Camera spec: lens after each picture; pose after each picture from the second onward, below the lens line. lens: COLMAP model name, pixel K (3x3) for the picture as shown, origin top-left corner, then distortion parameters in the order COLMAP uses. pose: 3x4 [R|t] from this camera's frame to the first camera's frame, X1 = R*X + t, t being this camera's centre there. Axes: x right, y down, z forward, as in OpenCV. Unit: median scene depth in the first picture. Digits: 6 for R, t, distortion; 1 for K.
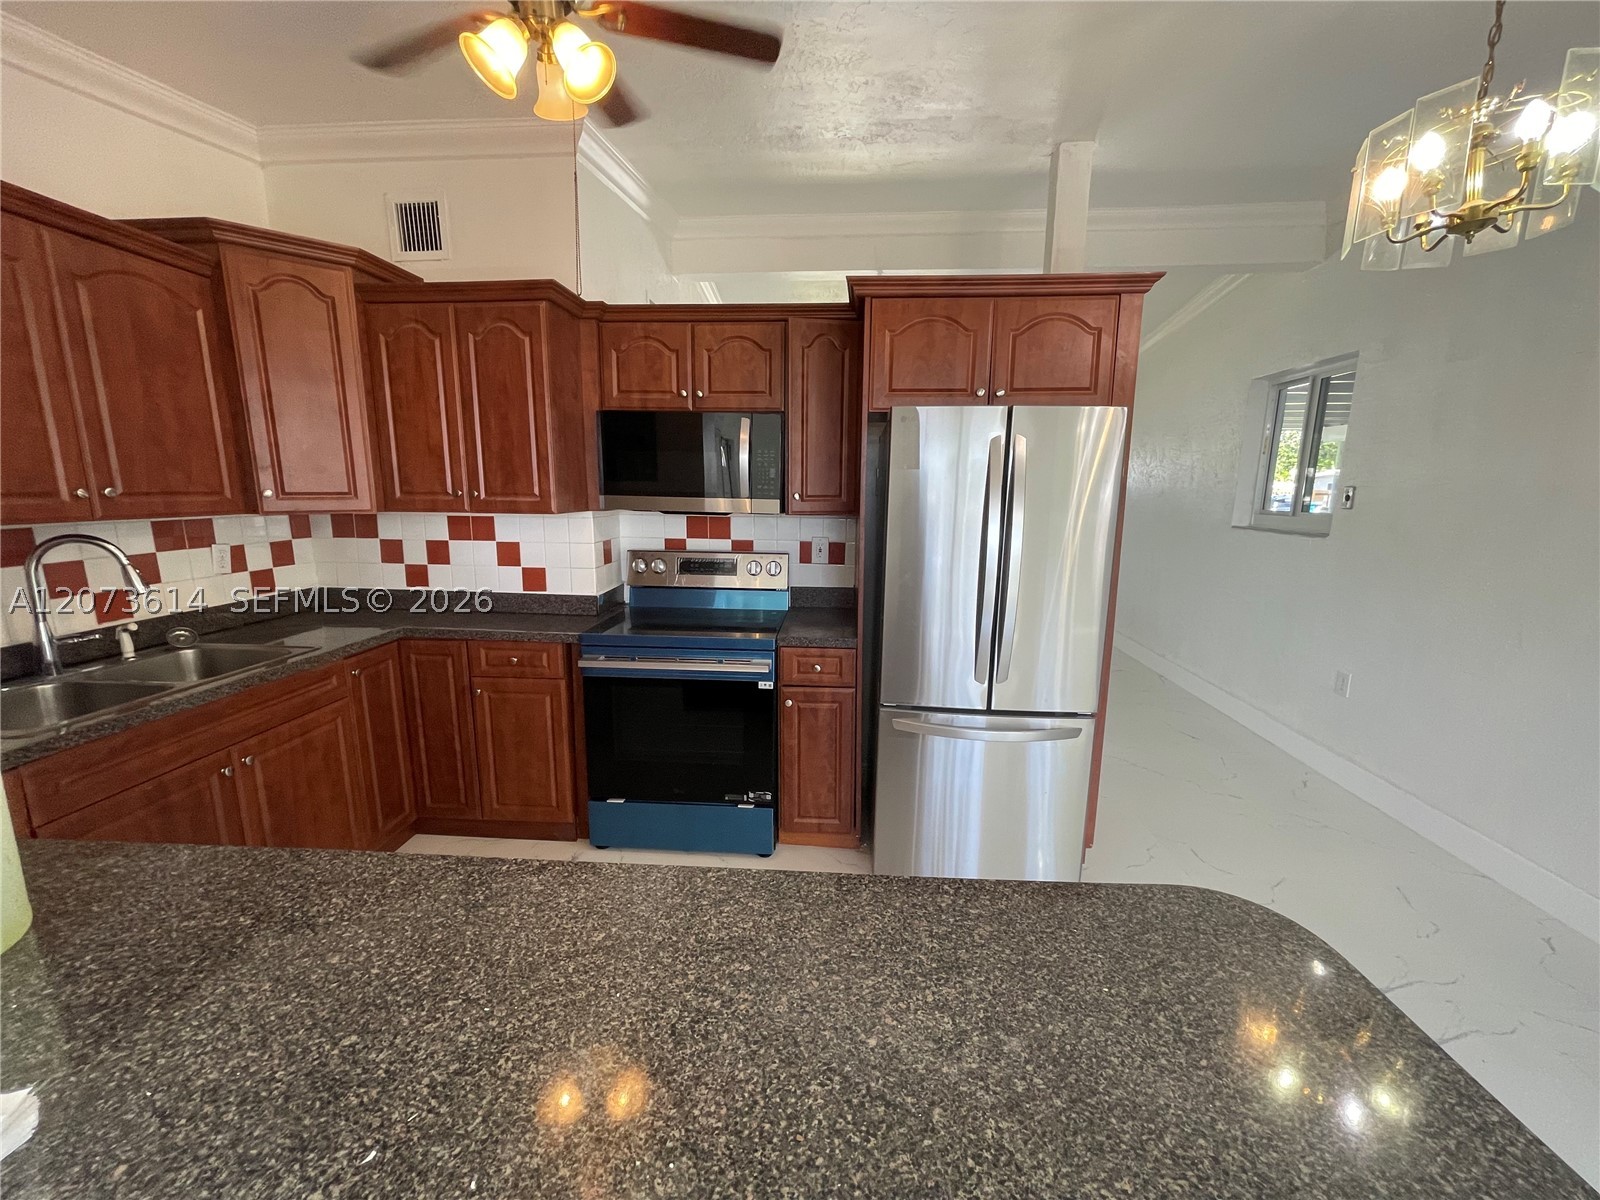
lens RADIAL K [[642.0, 0, 794.3], [0, 642.0, 599.9], [0, 0, 1]] dist [-0.001285, 0.000034]
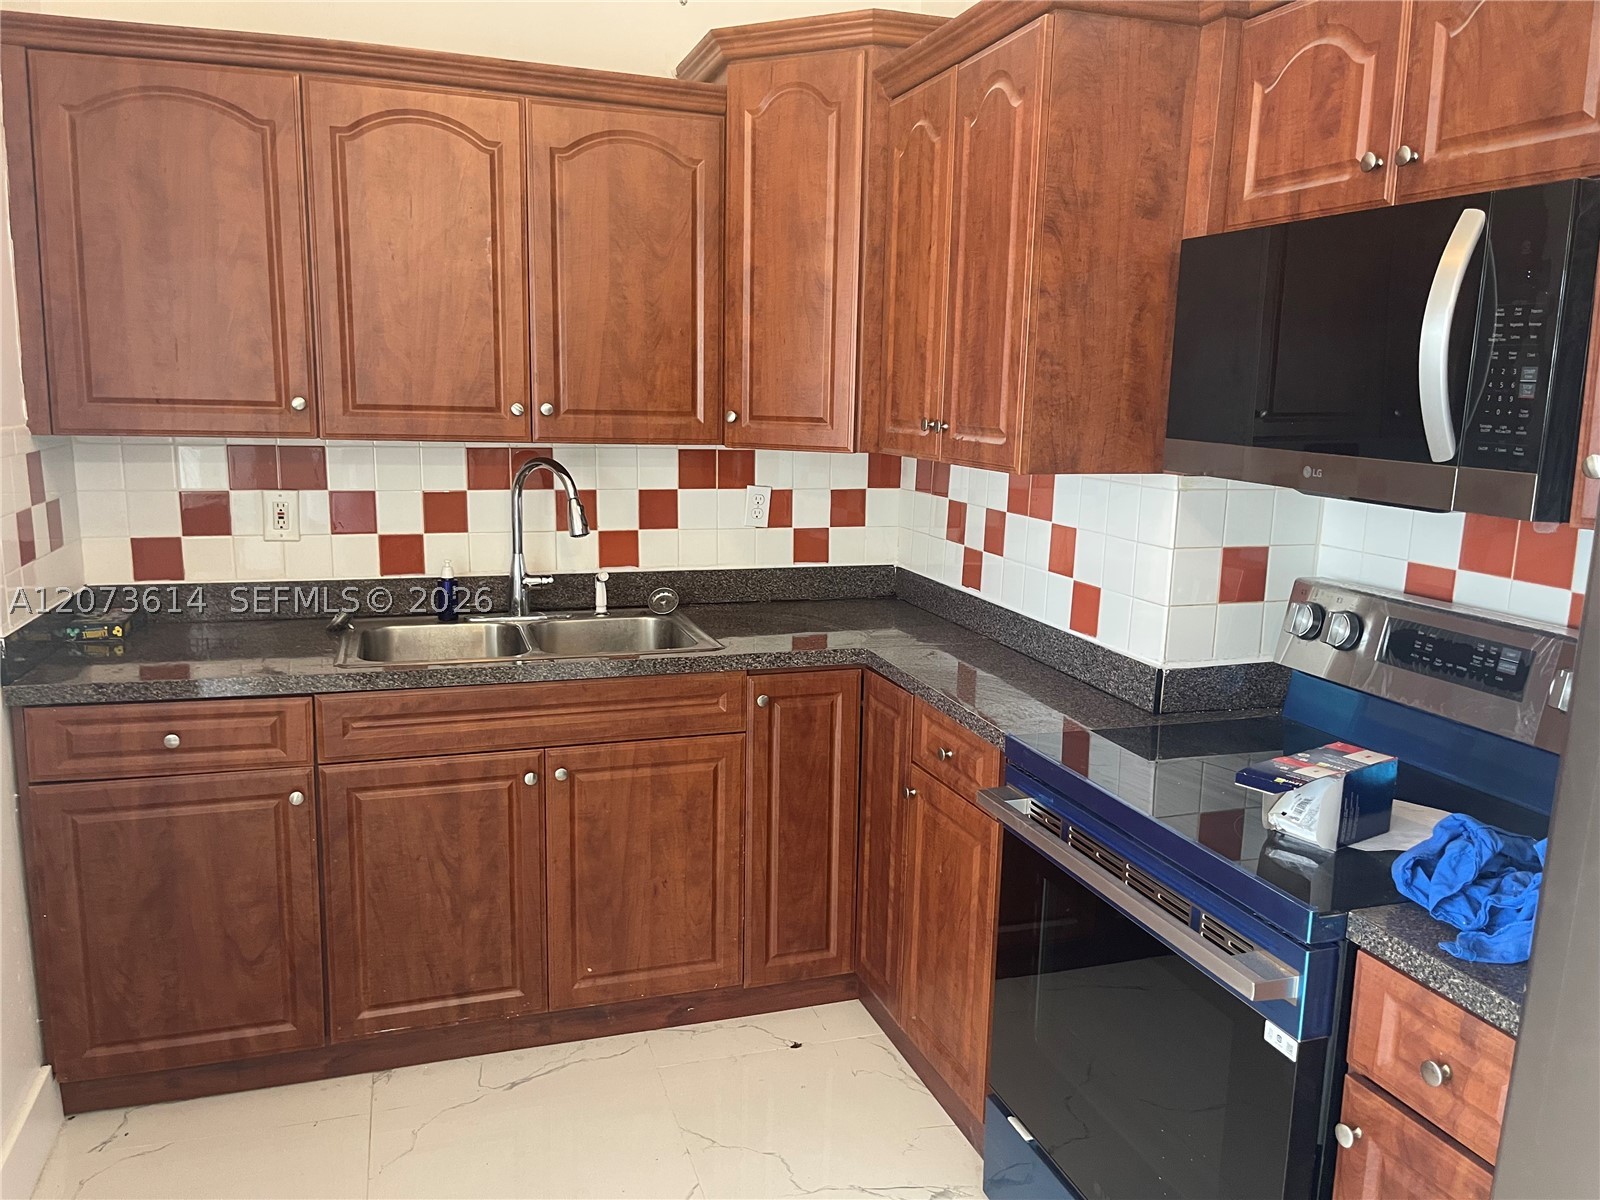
lens RADIAL K [[1214.0, 0, 807.5], [0, 1214.0, 605.1], [0, 0, 1]] dist [0.058710, -0.080155]
pose [[0.390661, 0.161526, -0.906252, 0.373382], [-0.181656, 0.978653, 0.096124, -0.093925], [0.902433, 0.127075, 0.411663, 0.489485]]
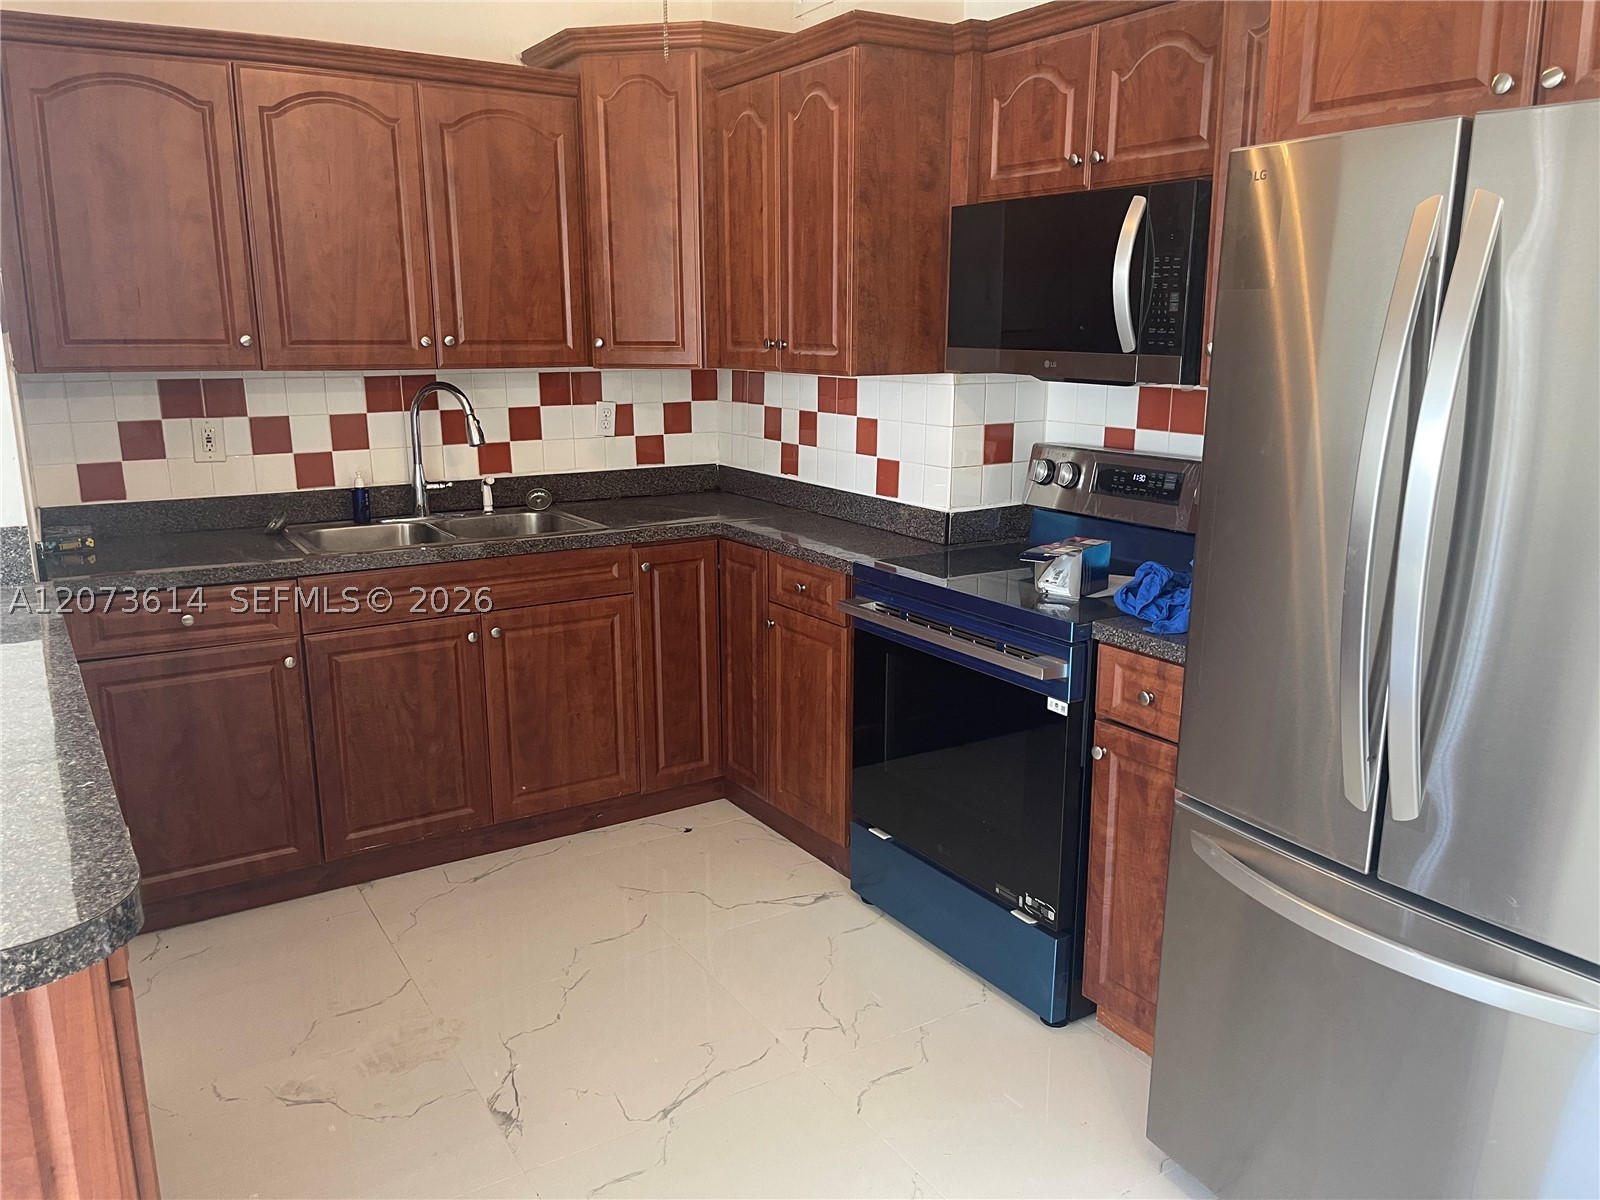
lens RADIAL K [[1214.0, 0, 797.4], [0, 1214.0, 598.0], [0, 0, 1]] dist [0.058710, -0.080155]
pose [[0.596943, 0.165912, -0.784941, 0.589241], [-0.135642, 0.985170, 0.105079, -0.032031], [0.790734, 0.043745, 0.610595, 0.198964]]
